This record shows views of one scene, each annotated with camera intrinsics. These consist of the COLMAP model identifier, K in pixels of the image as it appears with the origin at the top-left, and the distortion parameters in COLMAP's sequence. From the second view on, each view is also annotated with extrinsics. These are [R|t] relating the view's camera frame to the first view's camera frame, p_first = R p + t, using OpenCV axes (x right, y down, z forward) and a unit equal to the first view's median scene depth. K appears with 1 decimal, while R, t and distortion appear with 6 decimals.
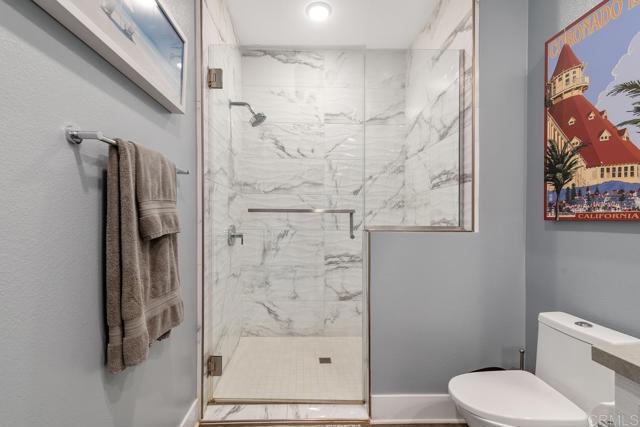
lens RADIAL K [[289.6, 0, 318.0], [0, 289.6, 217.8], [0, 0, 1]] dist [0.016180, -0.000686]
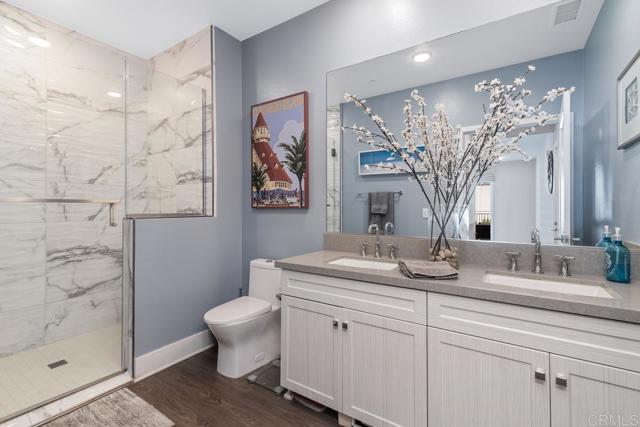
lens RADIAL K [[291.3, 0, 320.5], [0, 291.3, 208.2], [0, 0, 1]] dist [0.003411, -0.000107]
pose [[0.594421, -0.008410, 0.804110, -0.309450], [0.005212, 0.999965, 0.006606, -0.000144], [-0.804137, 0.000264, 0.594444, -0.294089]]
